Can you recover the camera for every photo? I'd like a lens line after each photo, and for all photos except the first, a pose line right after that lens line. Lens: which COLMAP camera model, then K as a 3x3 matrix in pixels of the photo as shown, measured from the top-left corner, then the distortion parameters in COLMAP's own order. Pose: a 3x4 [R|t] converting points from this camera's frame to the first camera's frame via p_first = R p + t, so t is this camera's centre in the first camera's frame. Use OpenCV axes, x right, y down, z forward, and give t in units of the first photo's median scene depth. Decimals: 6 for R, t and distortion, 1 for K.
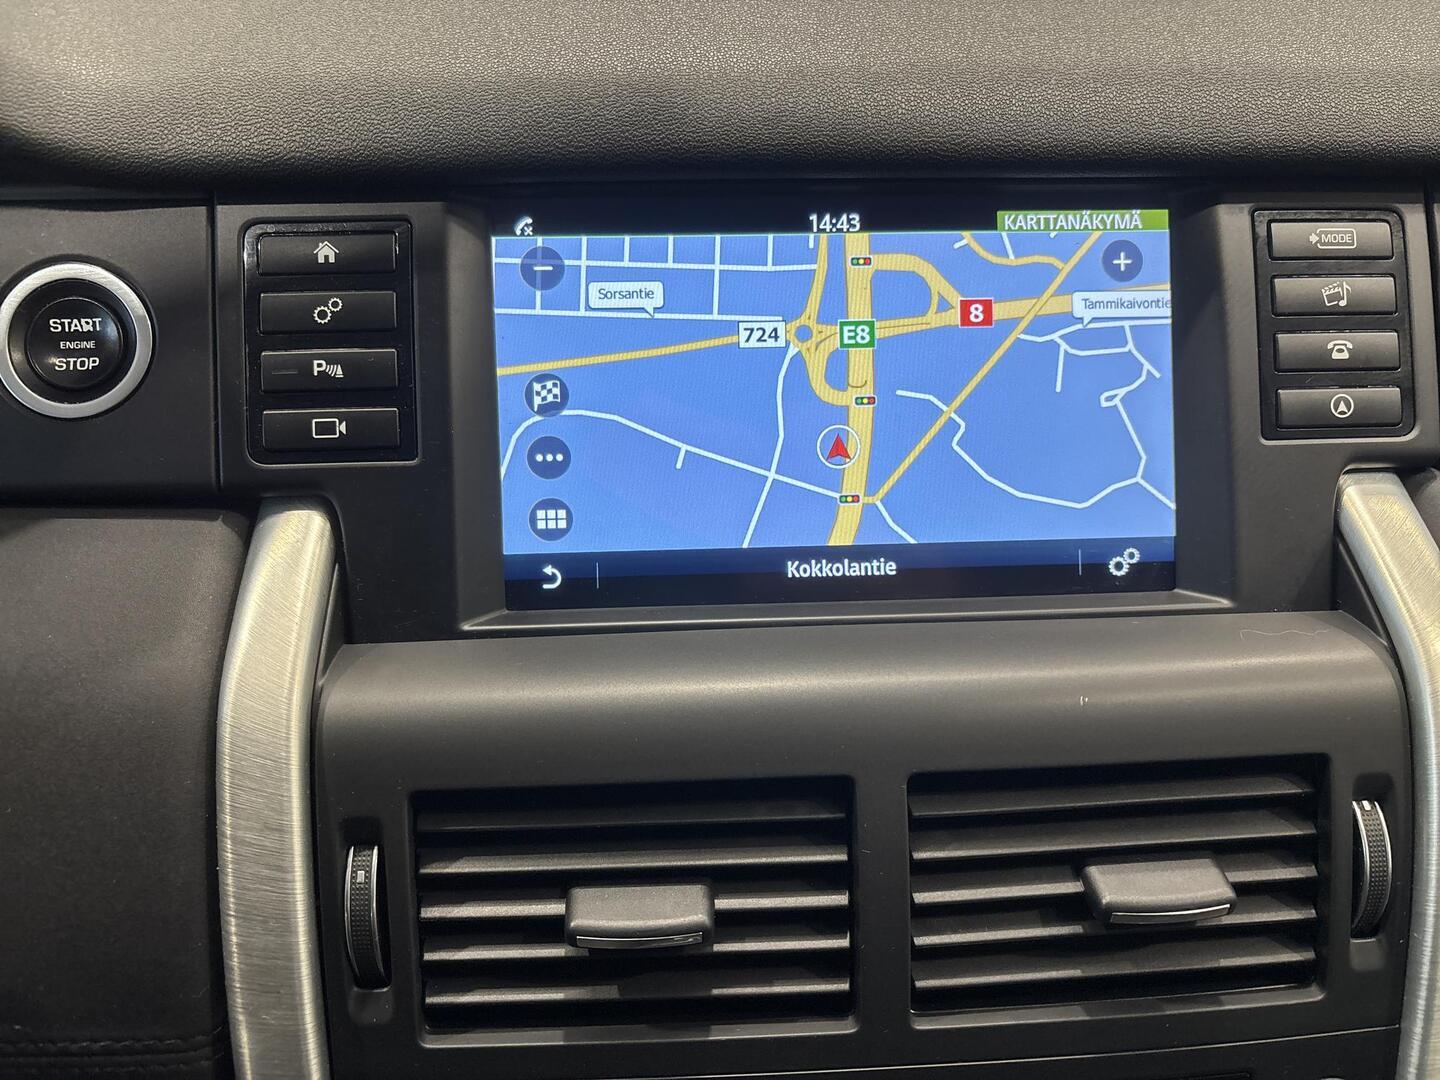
lens RADIAL K [[1091.7, 0, 720.0], [0, 1091.7, 540.0], [0, 0, 1]] dist [0.000513, -0.006352]
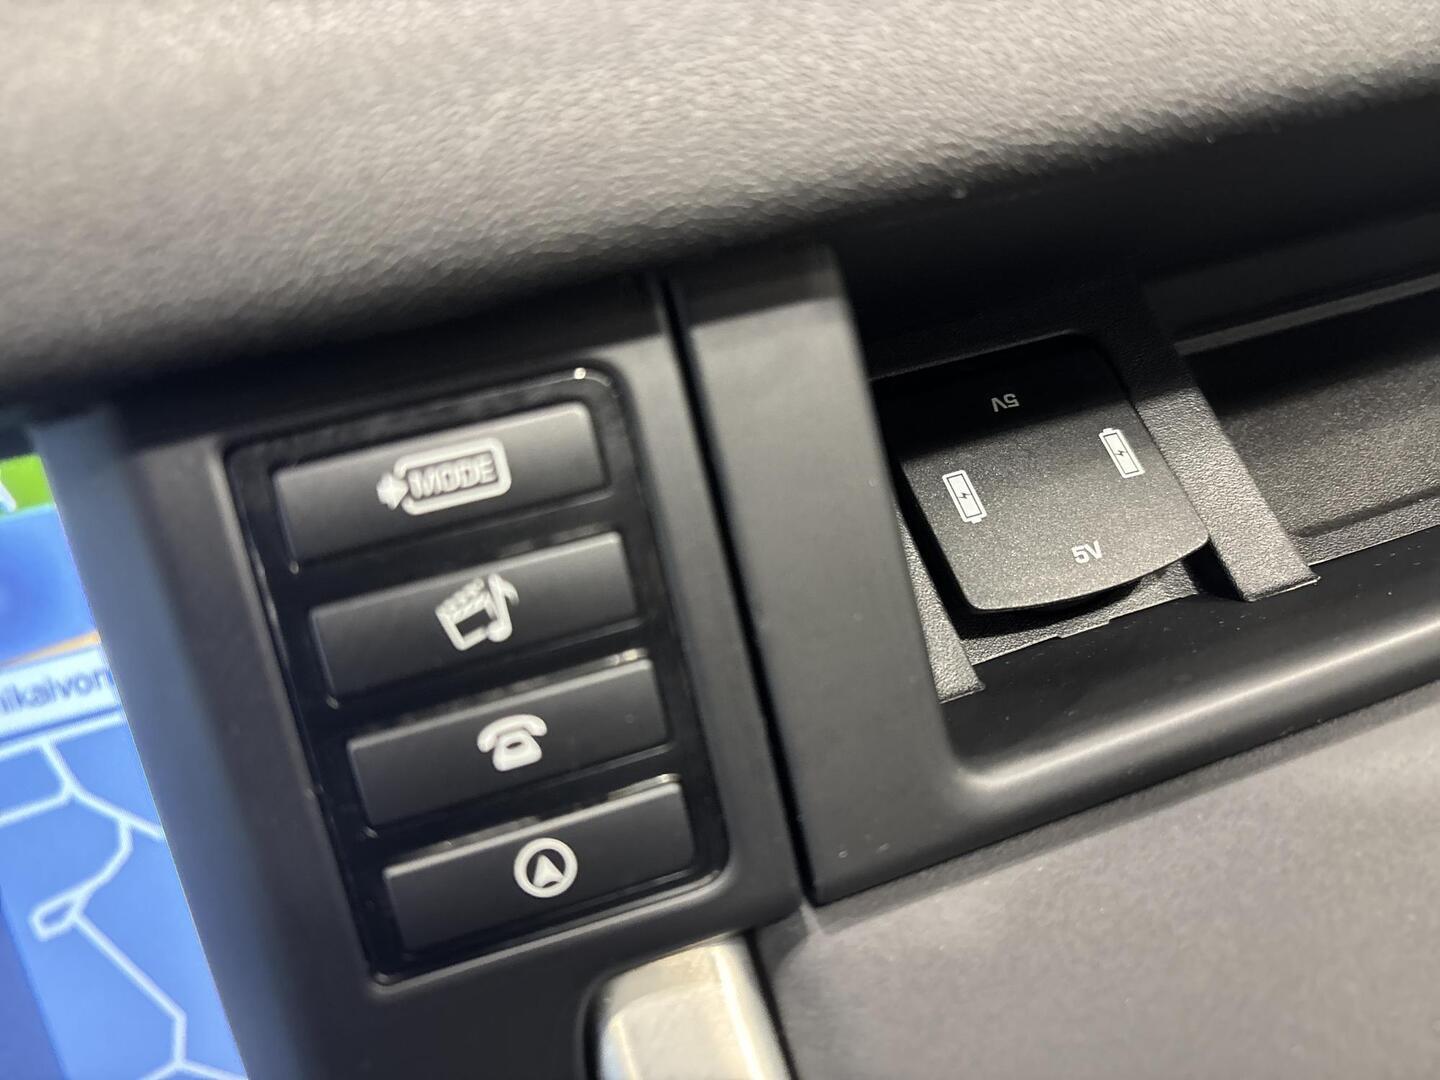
lens RADIAL K [[1091.7, 0, 720.0], [0, 1091.7, 540.0], [0, 0, 1]] dist [0.000513, -0.006352]
pose [[0.969916, -0.212181, 0.119342, 0.622182], [0.190856, 0.967086, 0.168282, -0.309784], [-0.151120, -0.140442, 0.978488, 0.601598]]
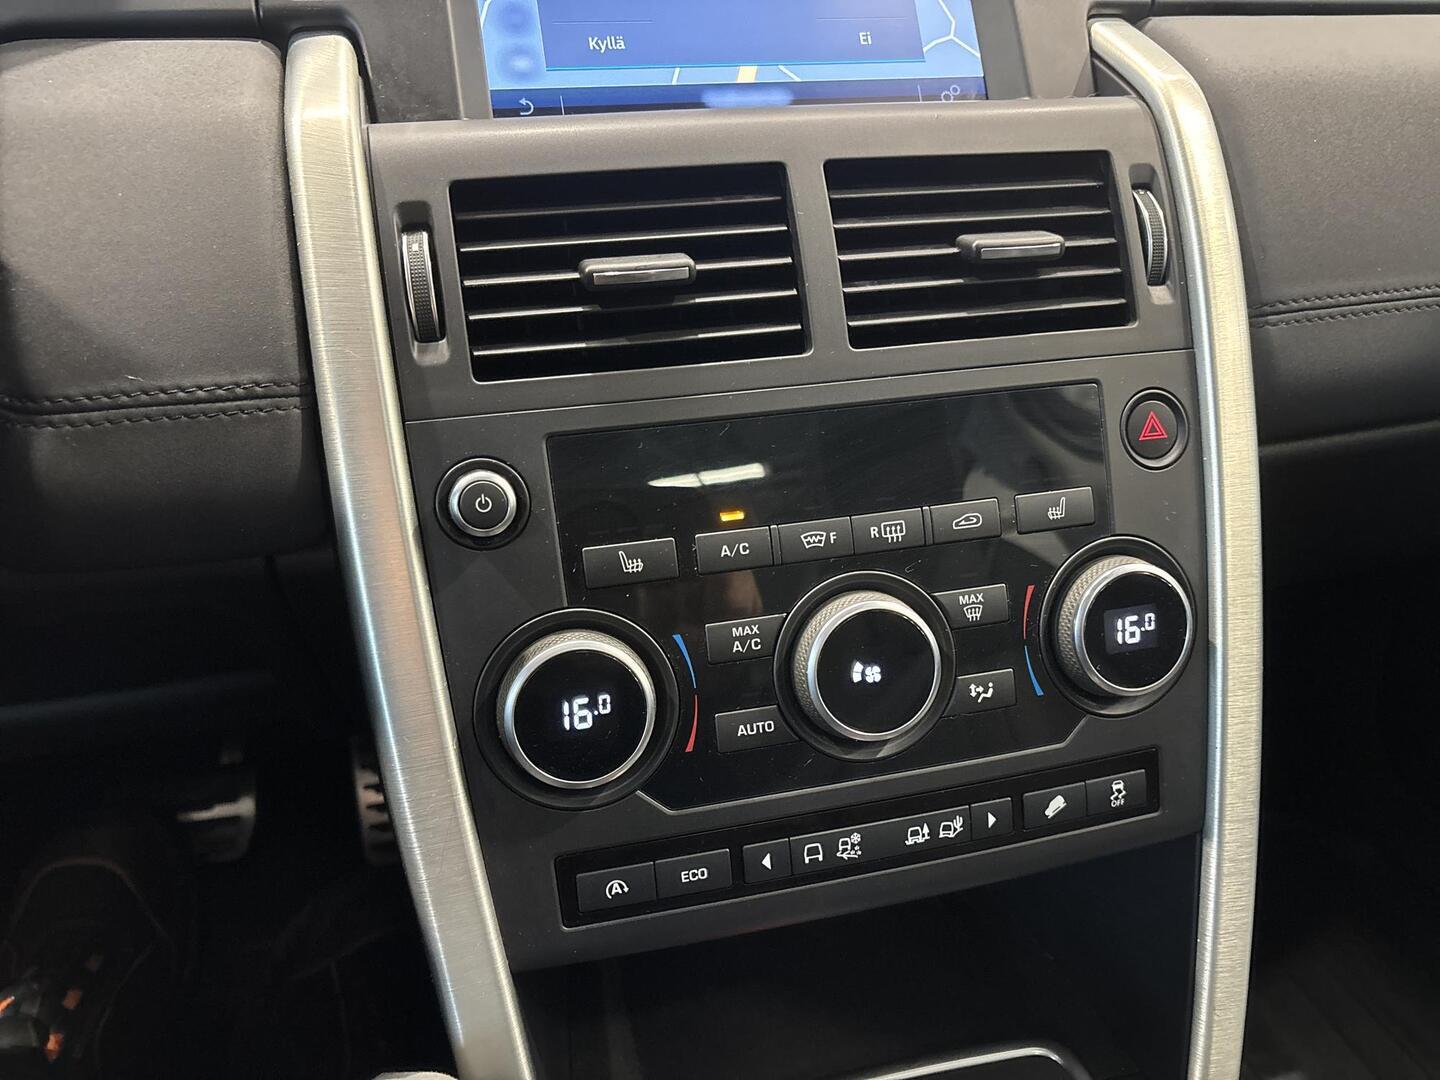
lens RADIAL K [[1091.7, 0, 720.0], [0, 1091.7, 540.0], [0, 0, 1]] dist [0.000513, -0.006352]
pose [[0.981214, -0.101187, 0.164254, -0.193500], [0.122850, 0.984191, -0.127576, 0.724055], [-0.148749, 0.145359, 0.978133, -0.203160]]
